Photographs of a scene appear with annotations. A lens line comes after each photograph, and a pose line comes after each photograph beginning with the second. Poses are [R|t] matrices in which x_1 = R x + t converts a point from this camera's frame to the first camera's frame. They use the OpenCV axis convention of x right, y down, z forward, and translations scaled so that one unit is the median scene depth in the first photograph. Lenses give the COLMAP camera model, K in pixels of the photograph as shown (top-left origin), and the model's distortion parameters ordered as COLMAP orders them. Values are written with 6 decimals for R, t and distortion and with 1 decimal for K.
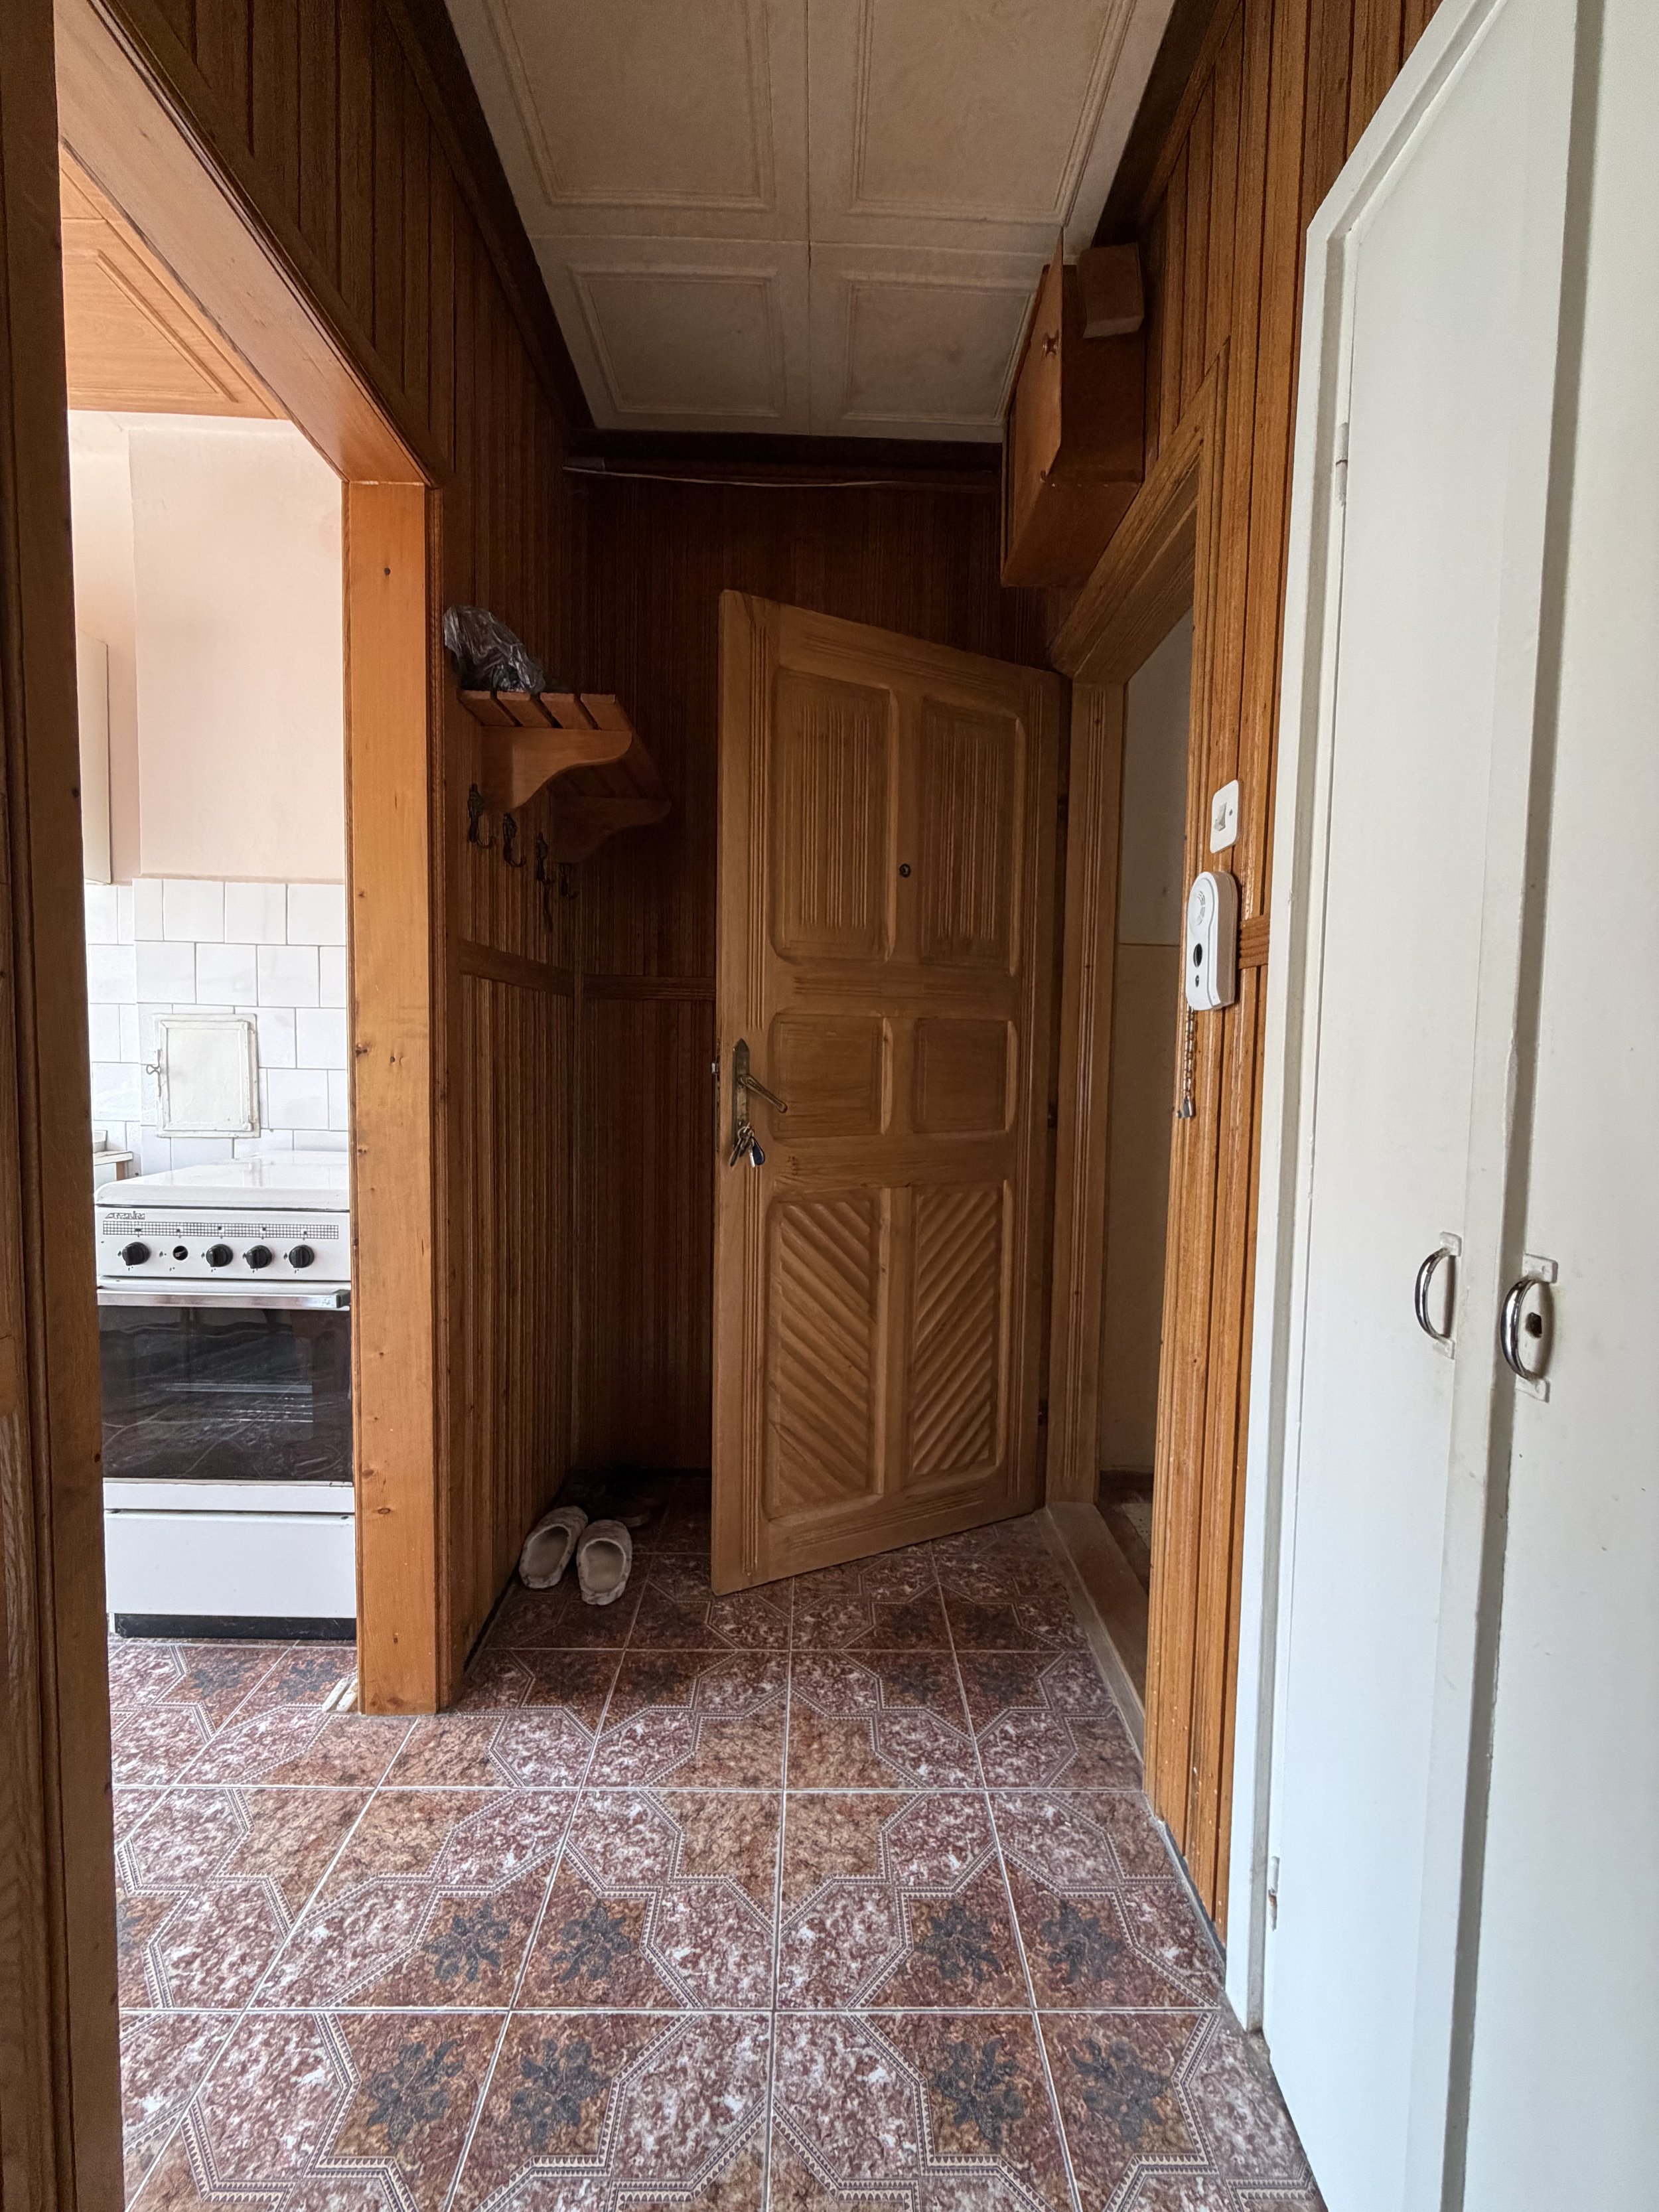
lens RADIAL K [[881.3, 0, 832.6], [0, 881.3, 1104.1], [0, 0, 1]] dist [0.002455, -0.000990]
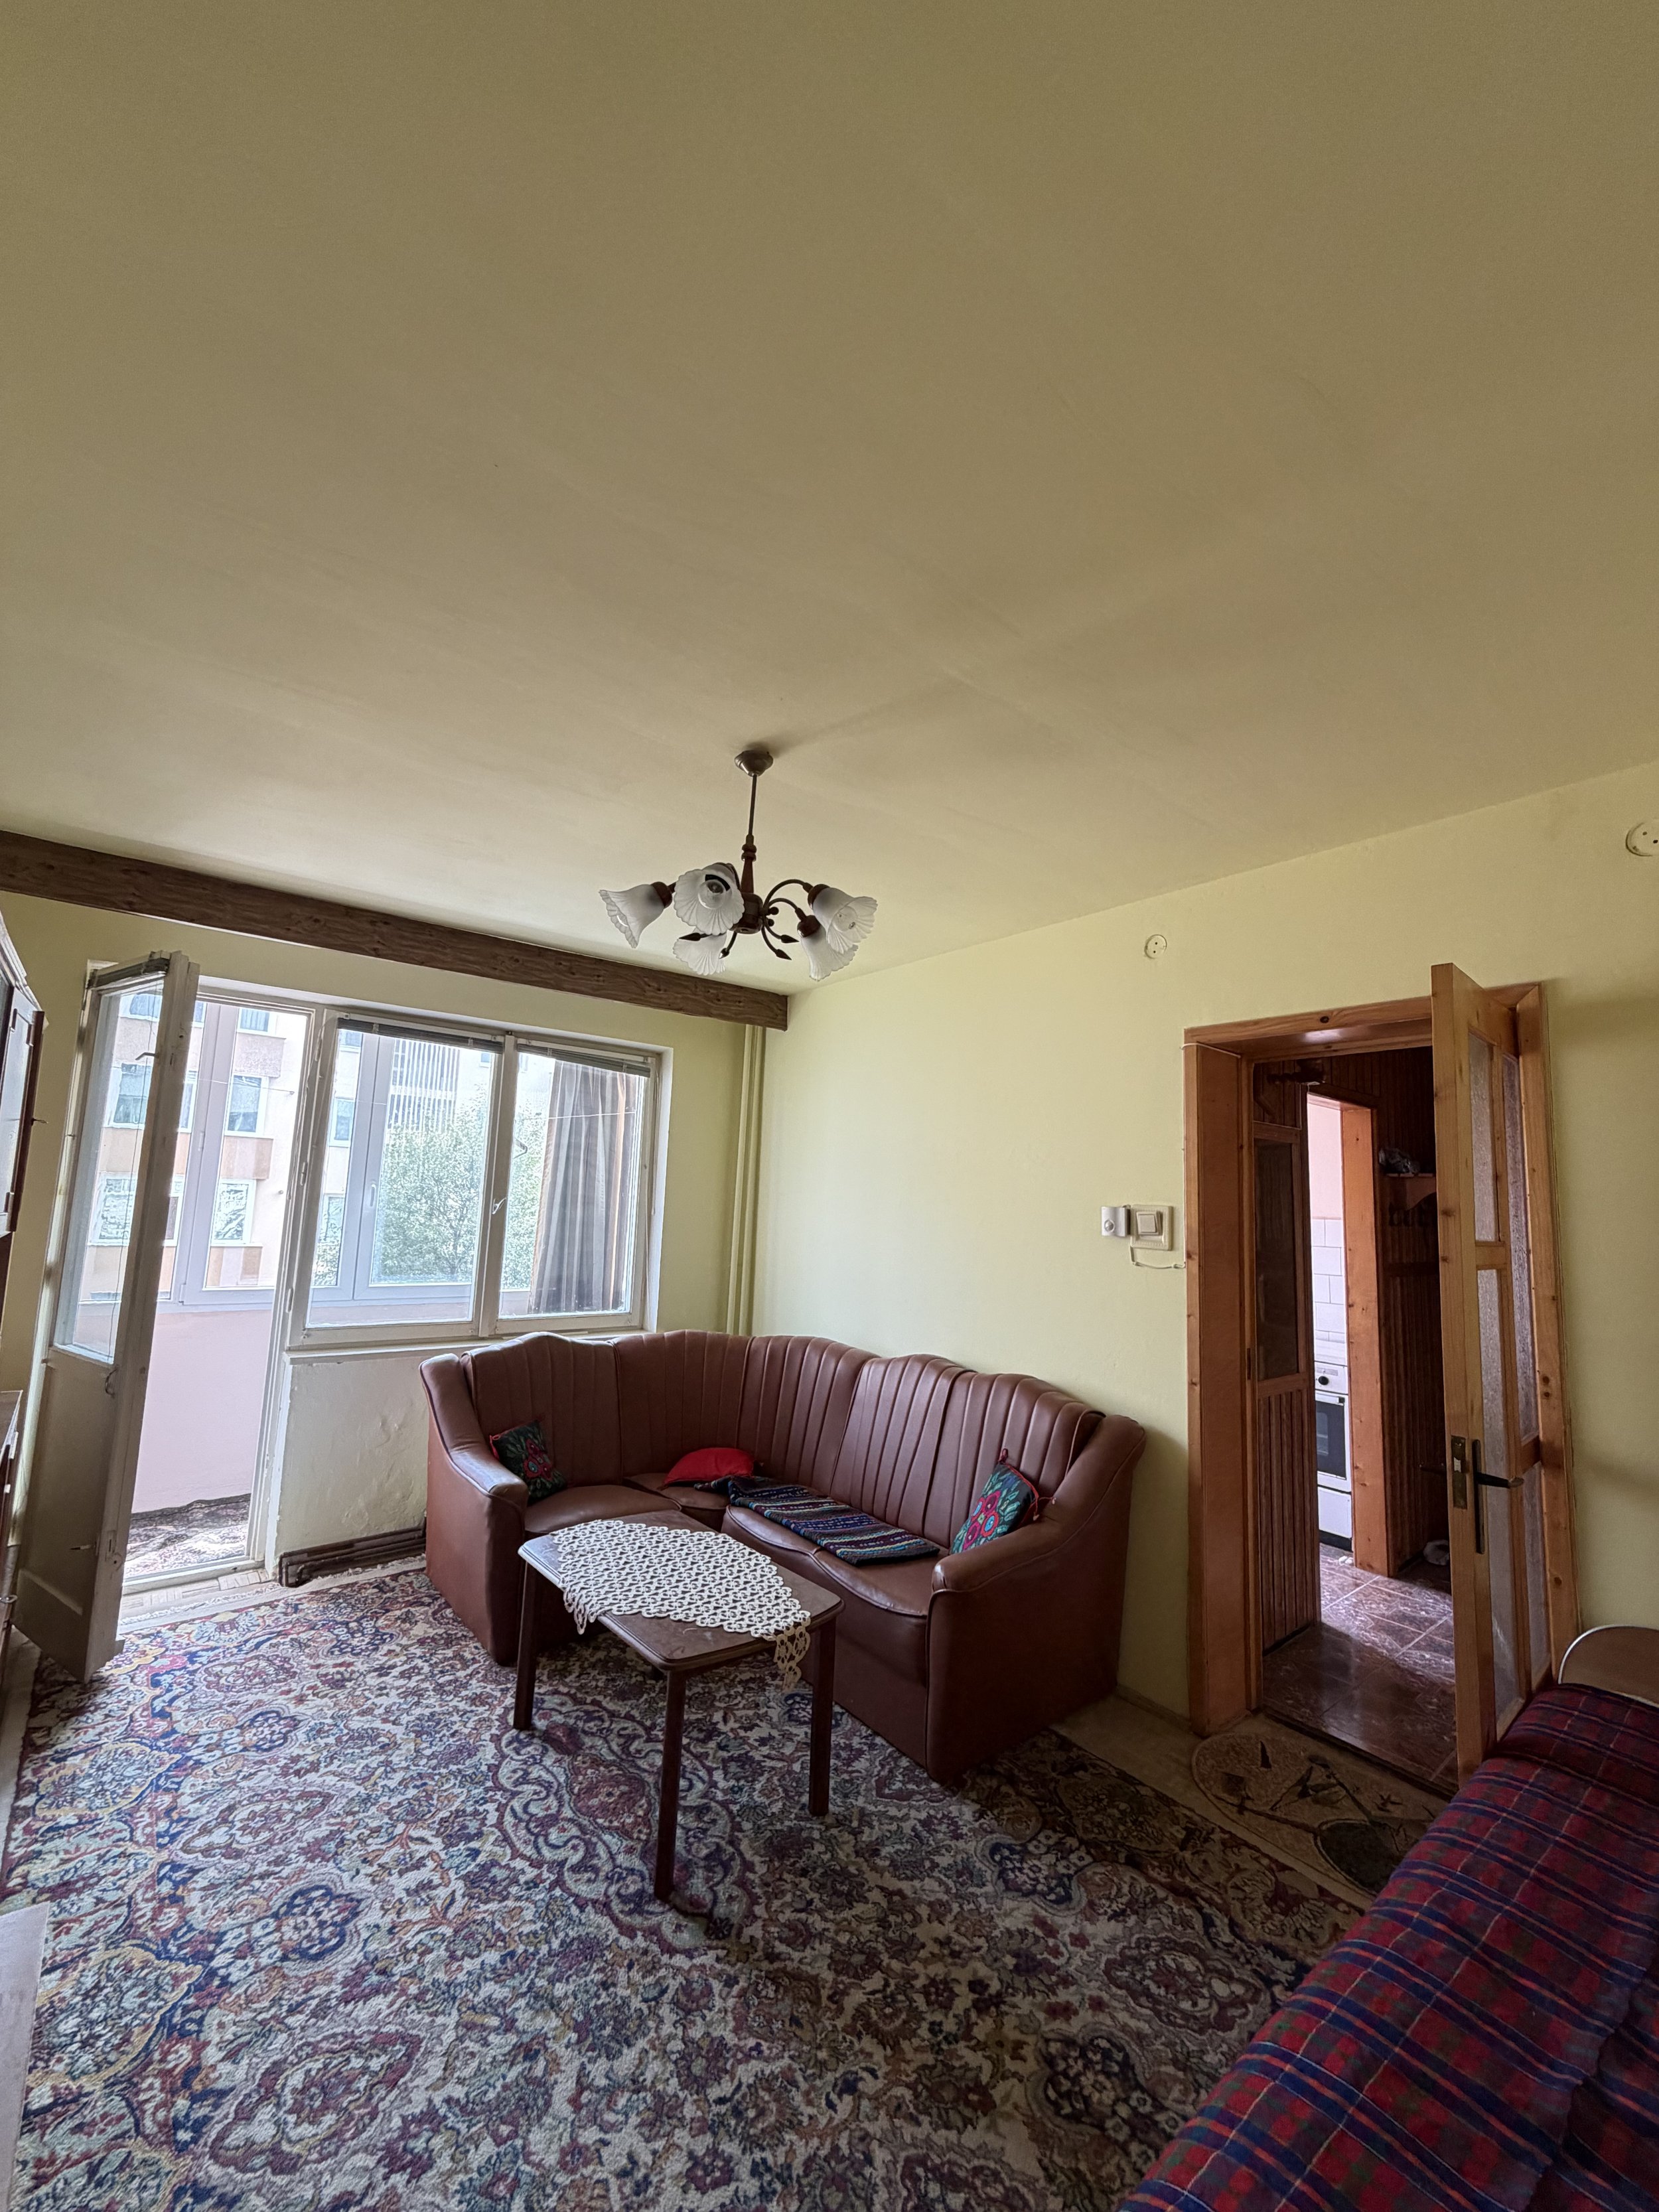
lens RADIAL K [[881.3, 0, 834.3], [0, 881.3, 1107.7], [0, 0, 1]] dist [0.002455, -0.000990]
pose [[0.610287, -0.089315, -0.787129, 0.682220], [-0.069118, 0.983831, -0.165224, -0.097114], [0.789159, 0.155238, 0.594246, -1.937907]]
